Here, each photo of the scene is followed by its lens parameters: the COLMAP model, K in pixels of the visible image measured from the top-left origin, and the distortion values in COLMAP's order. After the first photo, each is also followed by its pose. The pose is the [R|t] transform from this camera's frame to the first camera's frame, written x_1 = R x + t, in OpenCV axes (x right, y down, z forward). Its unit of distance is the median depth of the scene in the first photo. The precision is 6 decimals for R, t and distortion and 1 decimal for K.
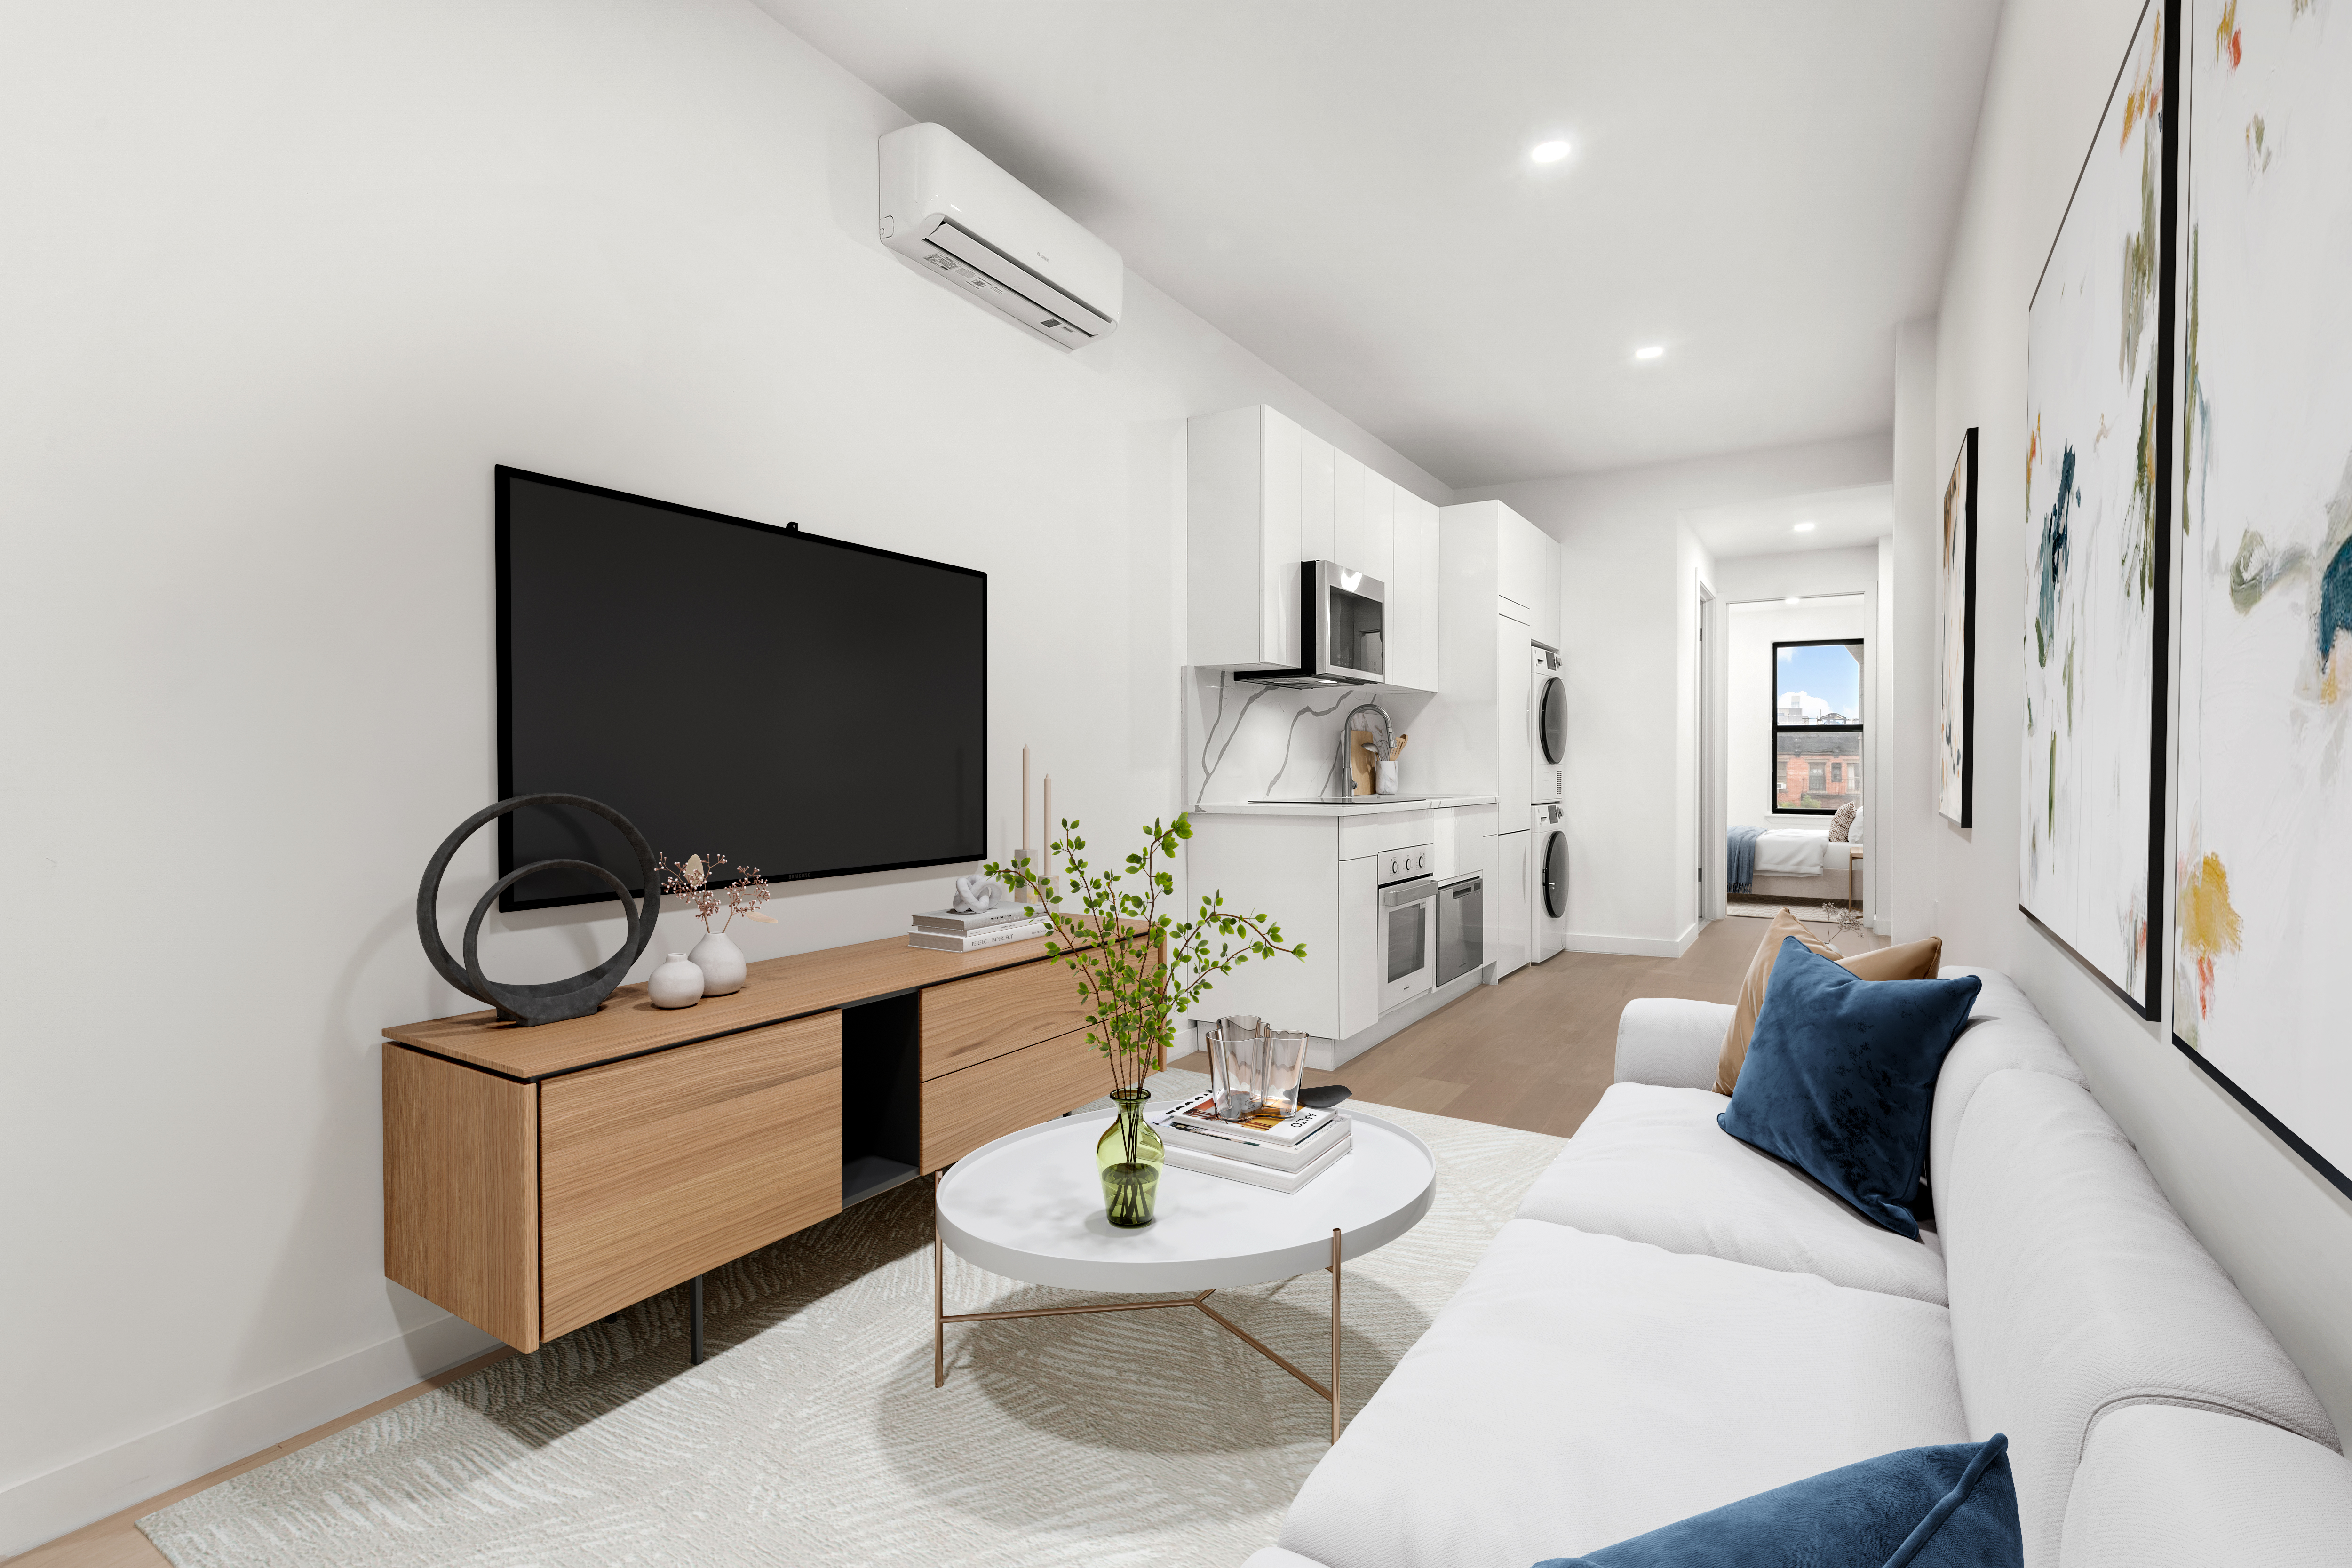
lens RADIAL K [[1097.8, 0, 1172.7], [0, 1097.8, 771.3], [0, 0, 1]] dist [0.001941, 0.000040]
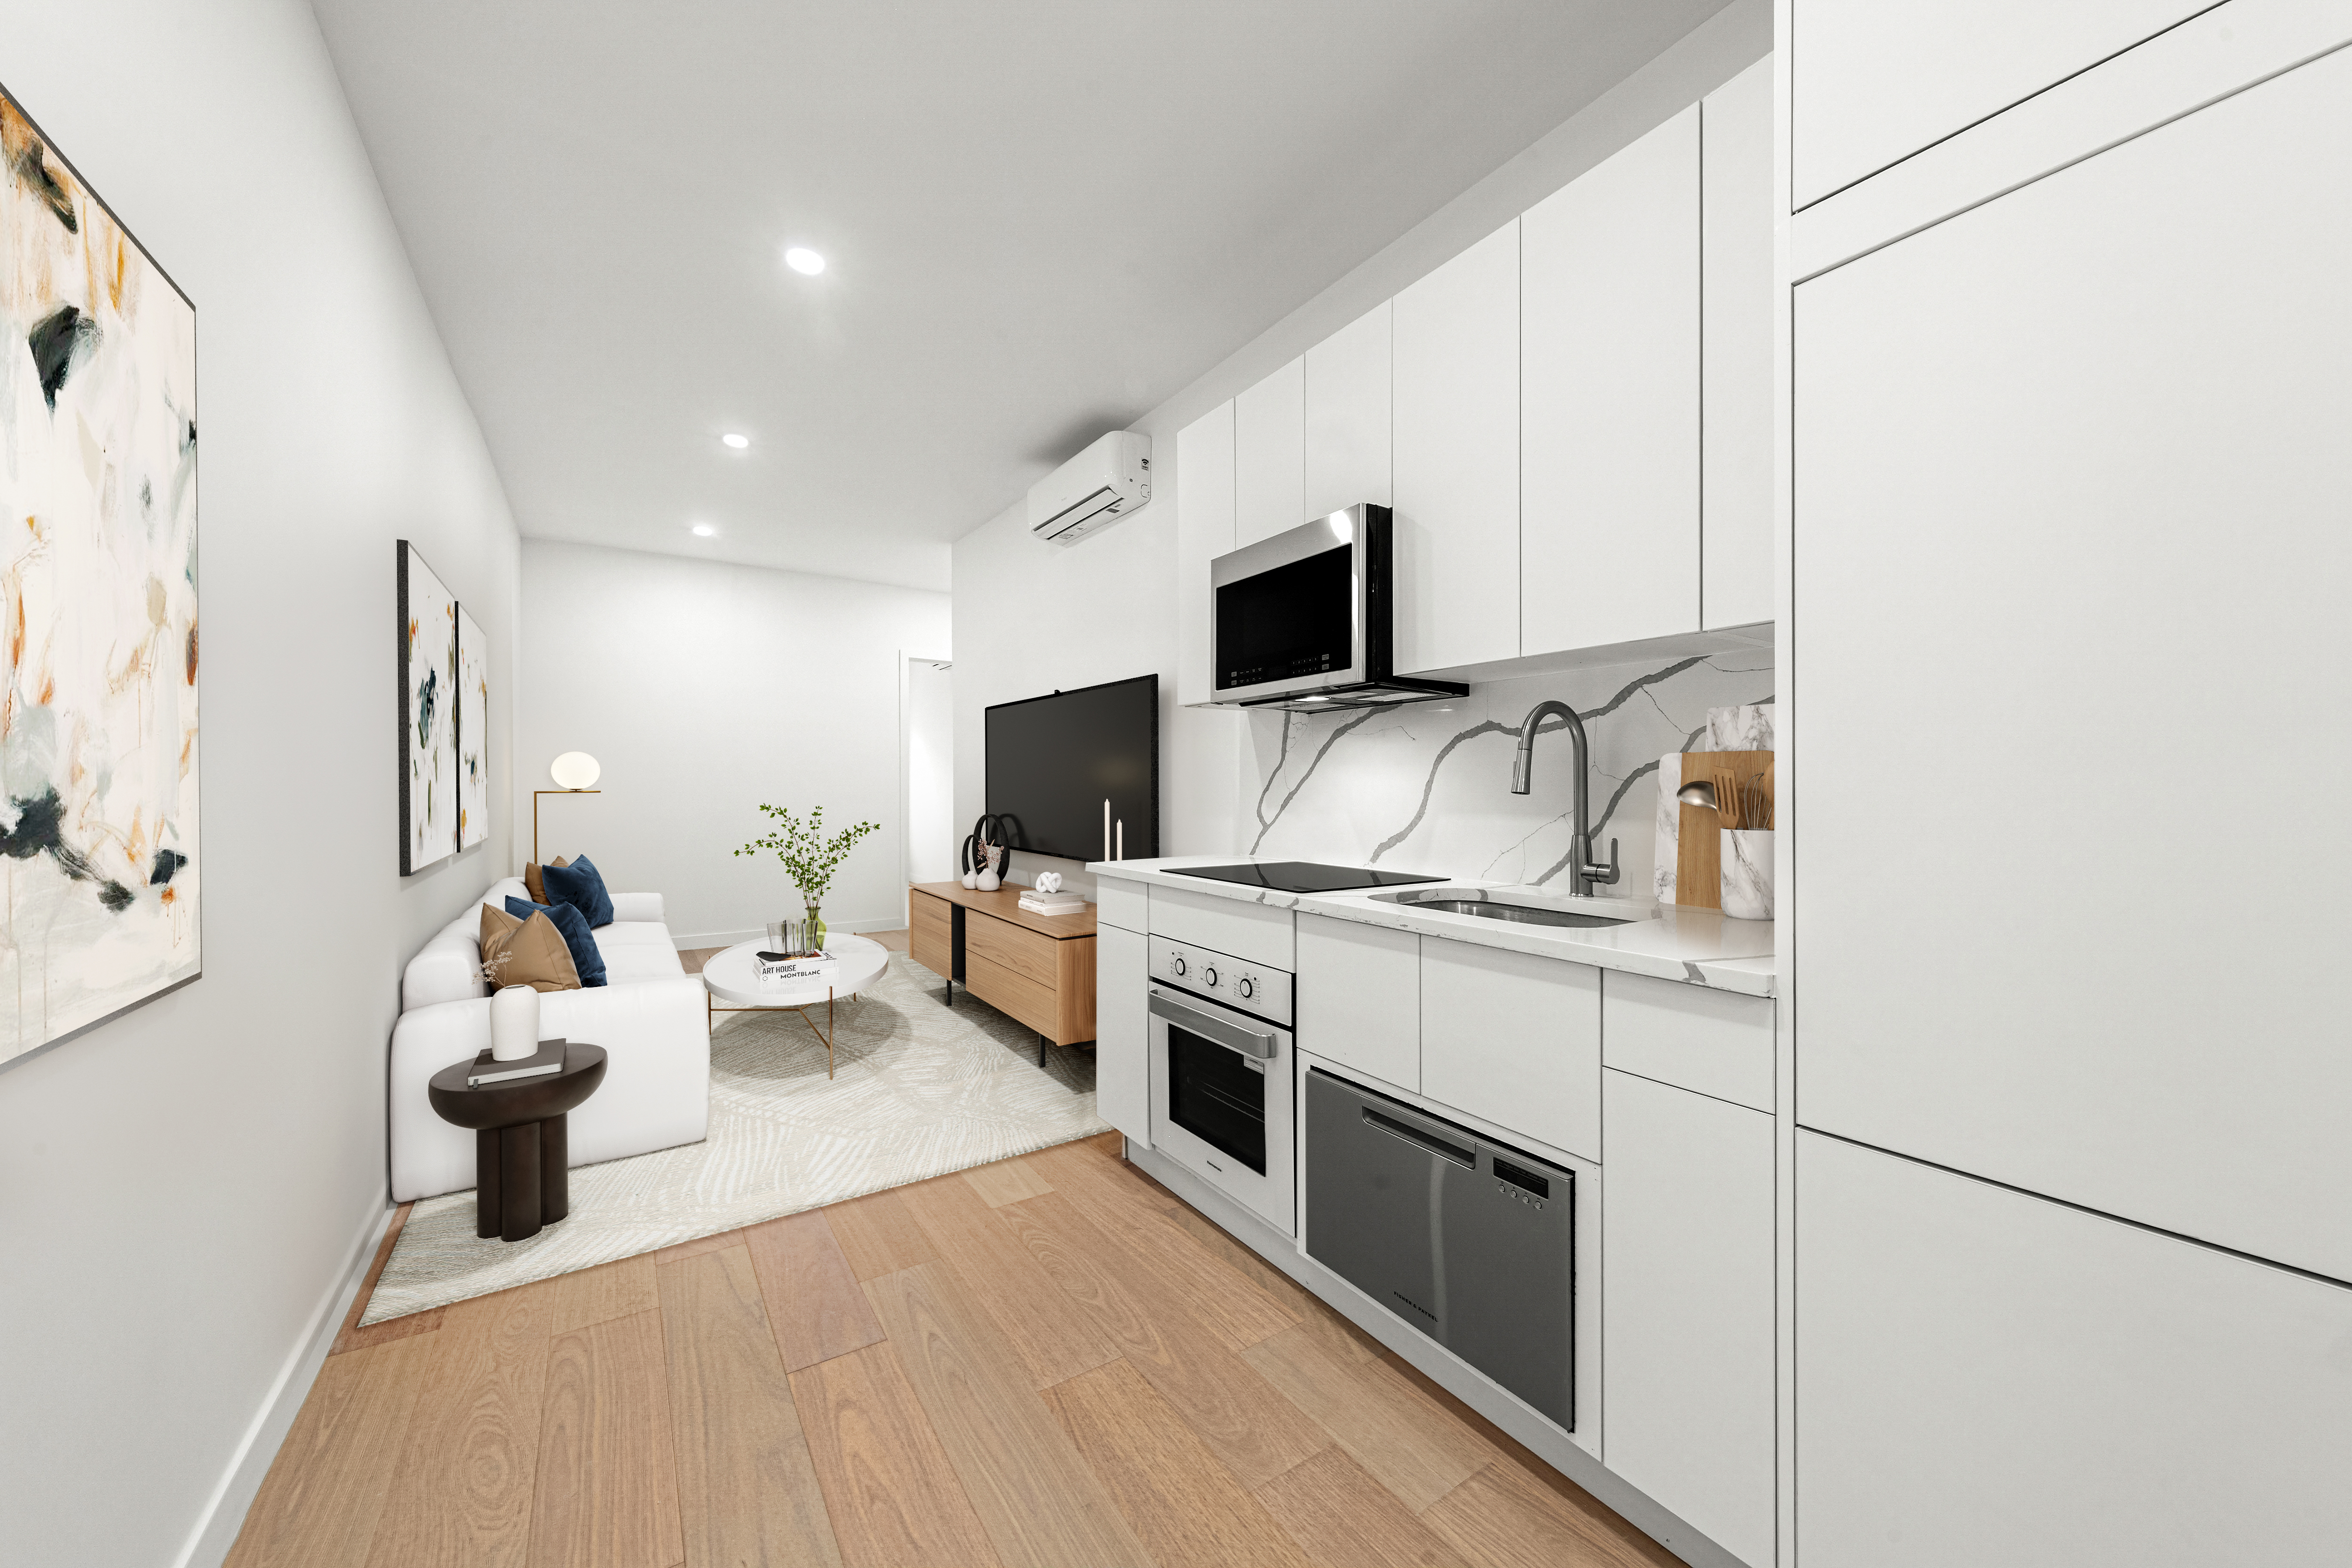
lens RADIAL K [[852.6, 0, 1154.7], [0, 852.6, 792.4], [0, 0, 1]] dist [-0.007040, -0.000049]
pose [[-0.436893, -0.006605, -0.899489, 0.686277], [-0.020367, 0.999789, 0.002551, -0.023859], [0.899283, 0.019434, -0.436935, 1.196527]]
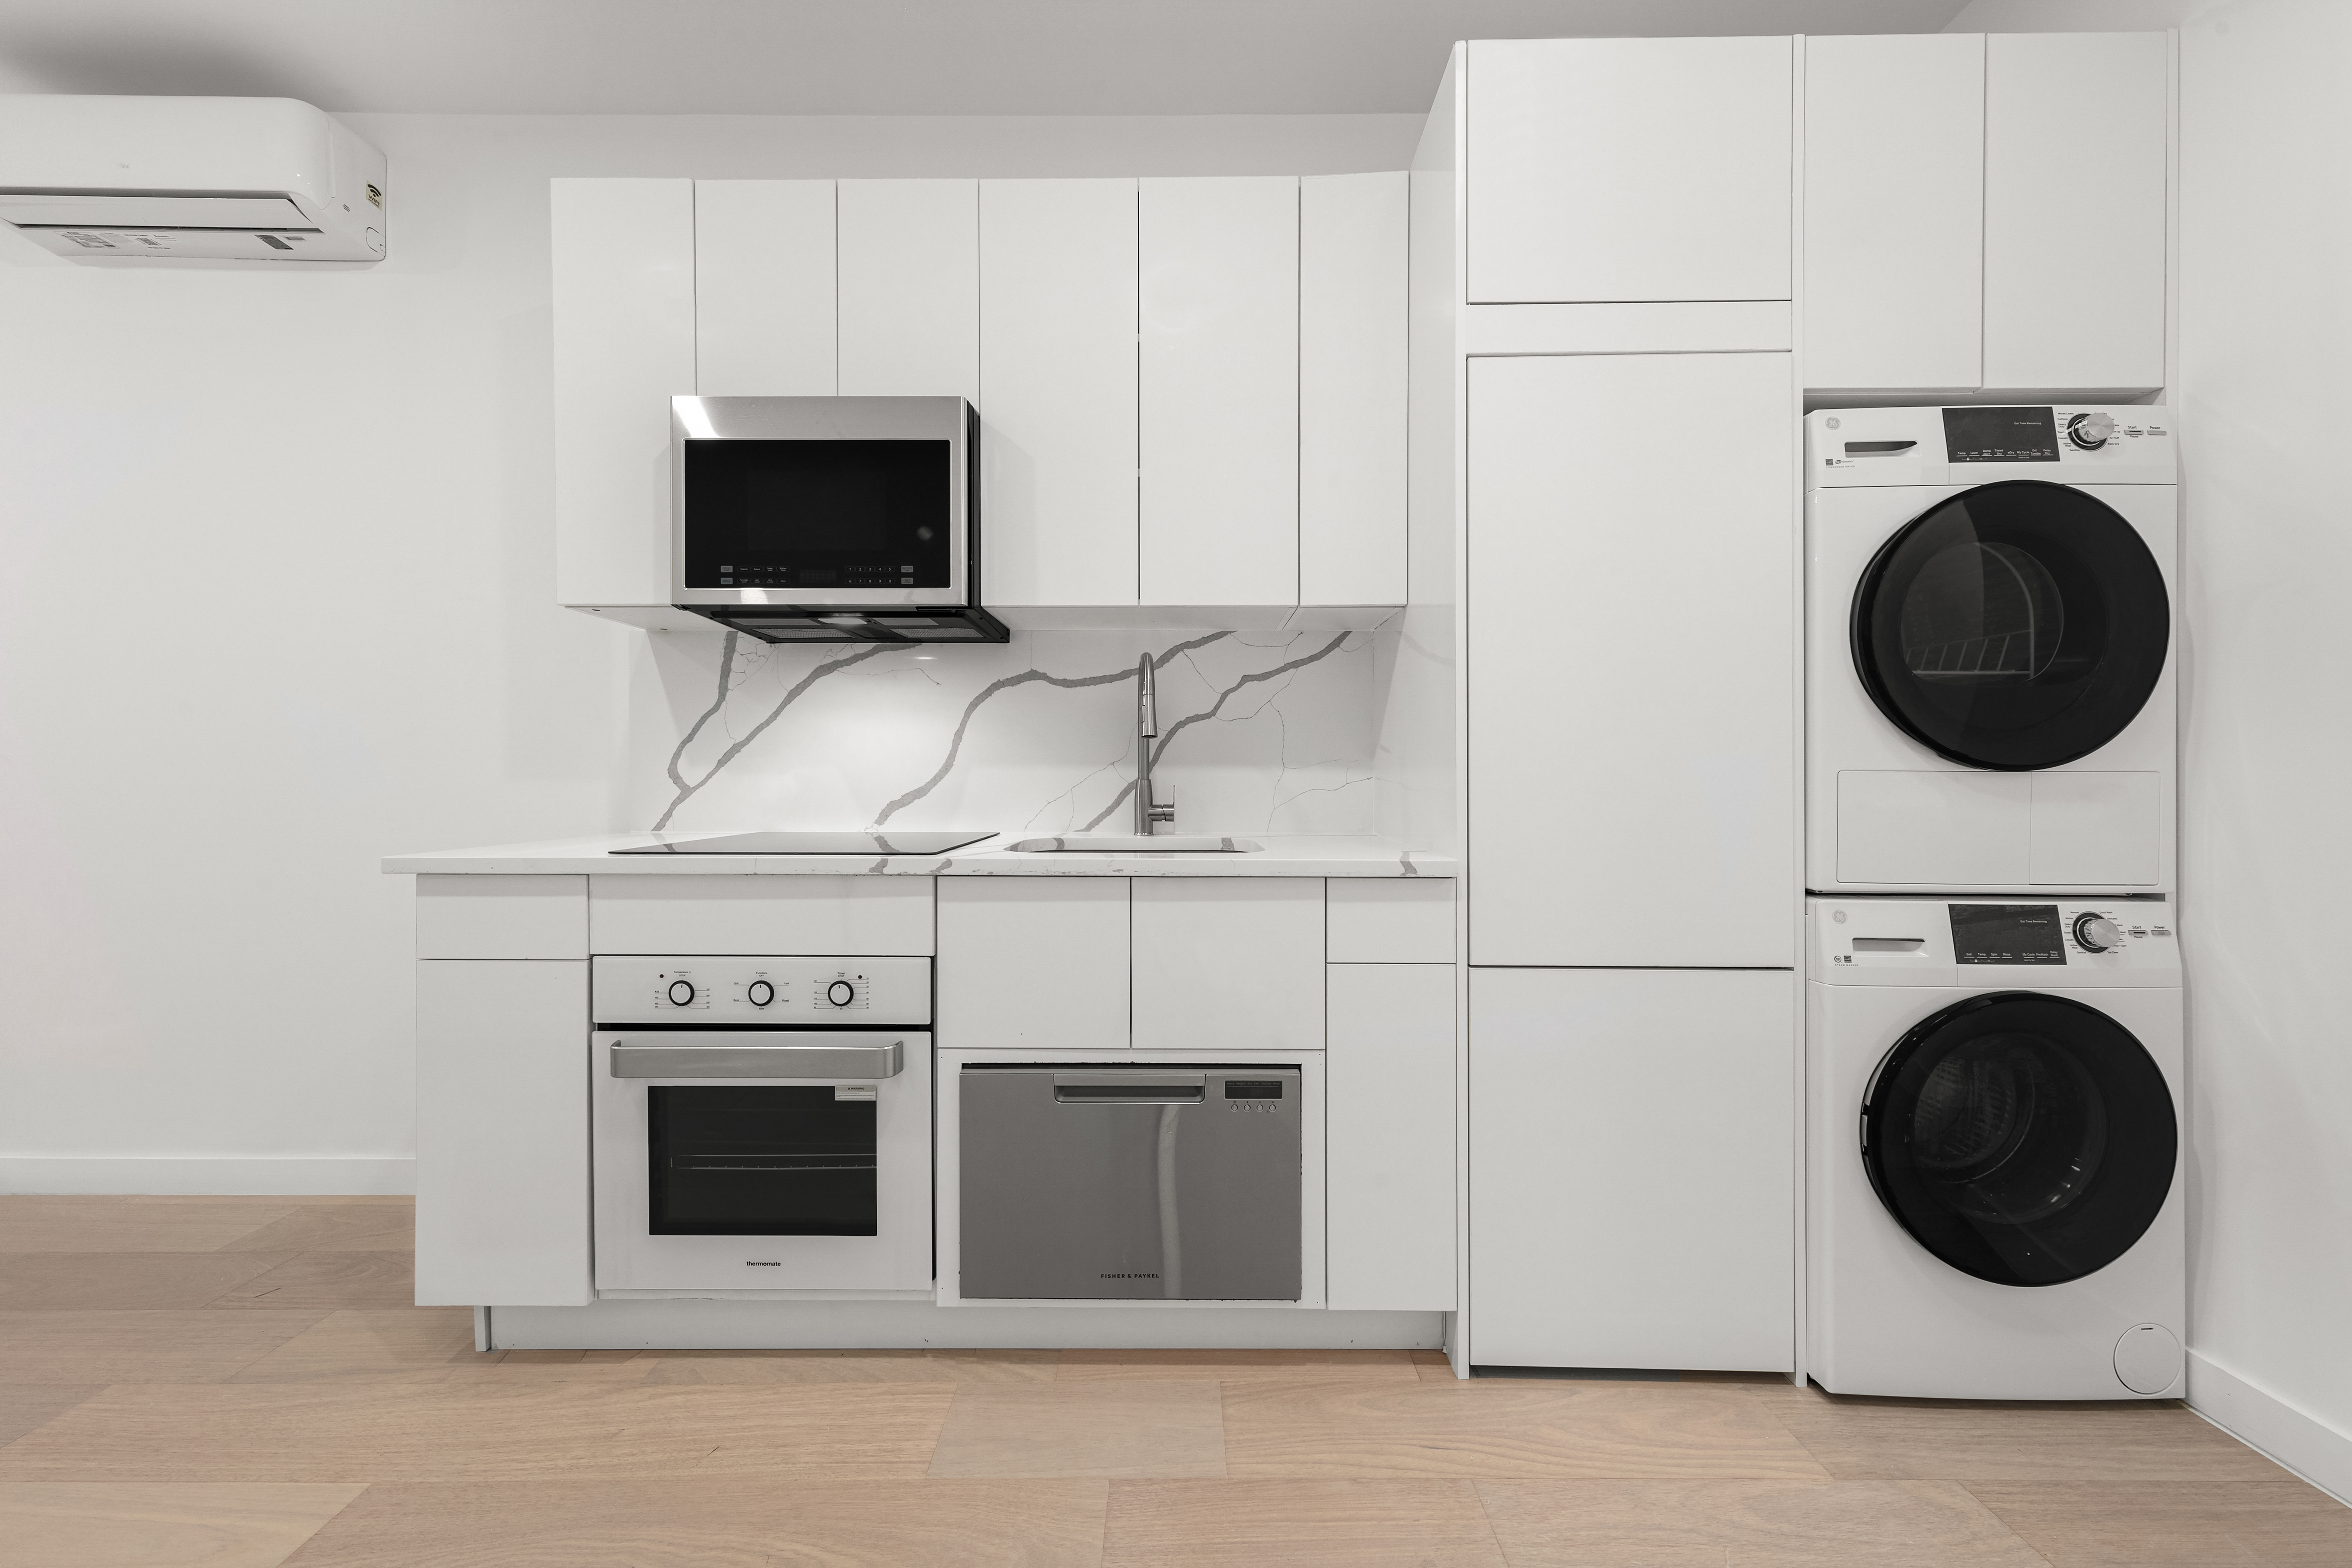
lens RADIAL K [[804.2, 0, 1176.9], [0, 804.2, 780.6], [0, 0, 1]] dist [-0.001602, 0.000026]
pose [[0.532037, -0.007776, -0.846685, 0.586984], [-0.007509, 0.999875, -0.013901, 0.002183], [0.846688, 0.013753, 0.531912, 0.970937]]
